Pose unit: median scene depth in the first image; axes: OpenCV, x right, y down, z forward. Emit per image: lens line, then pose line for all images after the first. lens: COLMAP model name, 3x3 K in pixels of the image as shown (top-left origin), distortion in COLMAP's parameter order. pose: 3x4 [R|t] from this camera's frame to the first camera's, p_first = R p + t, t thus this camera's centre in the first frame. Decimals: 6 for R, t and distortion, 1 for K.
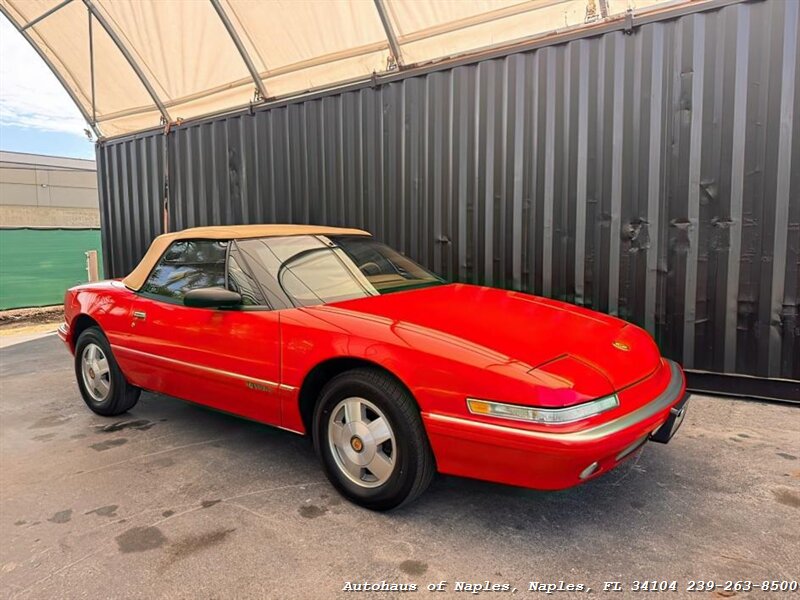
lens RADIAL K [[567.6, 0, 400.0], [0, 567.6, 300.0], [0, 0, 1]] dist [0.008112, -0.018848]
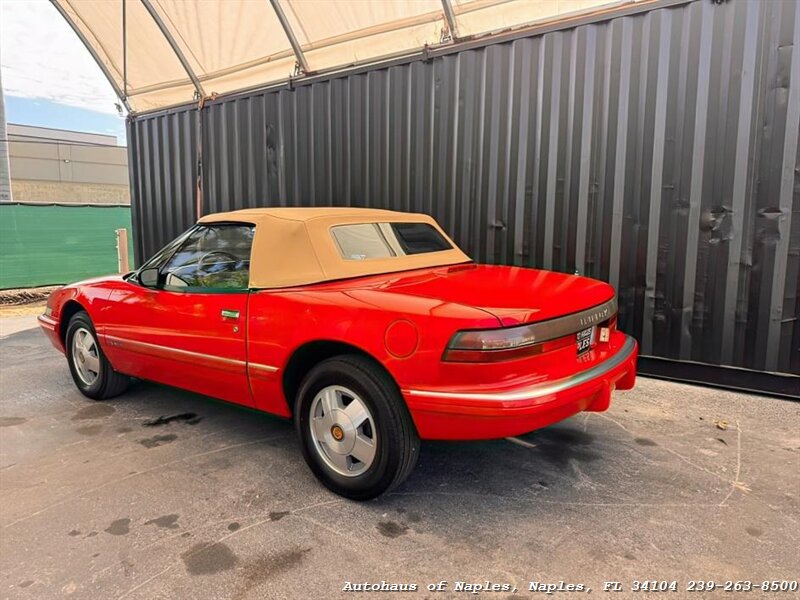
lens RADIAL K [[567.6, 0, 400.0], [0, 567.6, 300.0], [0, 0, 1]] dist [0.008112, -0.018848]
pose [[0.999452, 0.019923, -0.026448, -0.064353], [-0.019022, 0.999245, 0.033883, -0.012248], [0.027104, -0.033361, 0.999076, 0.055204]]
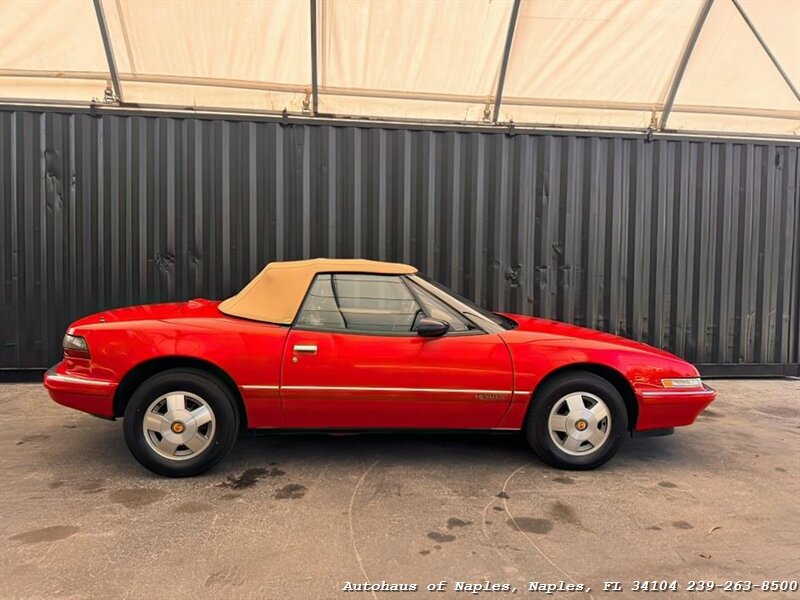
lens RADIAL K [[564.3, 0, 400.0], [0, 564.3, 300.0], [0, 0, 1]] dist [0.065731, -0.107773]
pose [[0.731915, -0.006004, 0.681370, -0.700029], [0.039072, 0.998686, -0.033170, -0.013385], [-0.680275, 0.050900, 0.731187, 0.130478]]
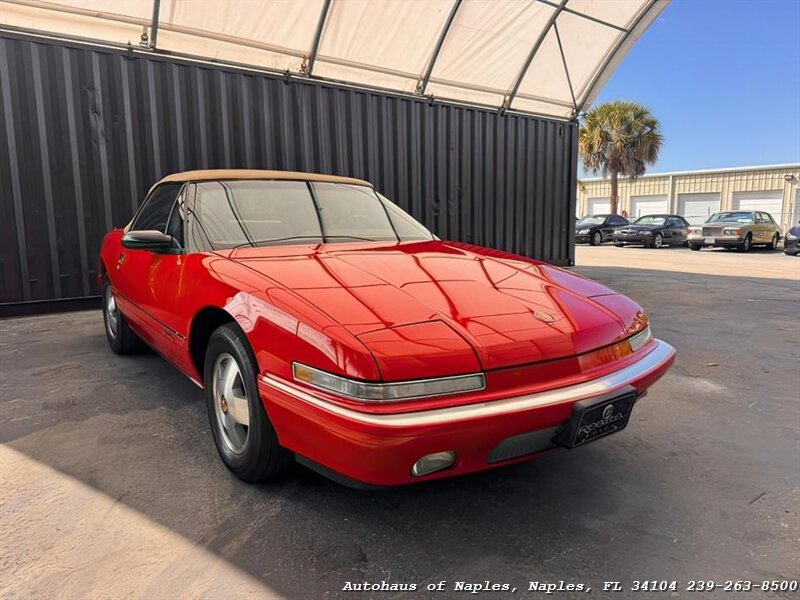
lens RADIAL K [[567.6, 0, 400.0], [0, 567.6, 300.0], [0, 0, 1]] dist [0.008112, -0.018848]
pose [[0.274701, -0.124845, 0.953390, -1.449373], [0.093817, 0.990284, 0.102645, -0.001176], [-0.956942, 0.061248, 0.283745, 0.503042]]
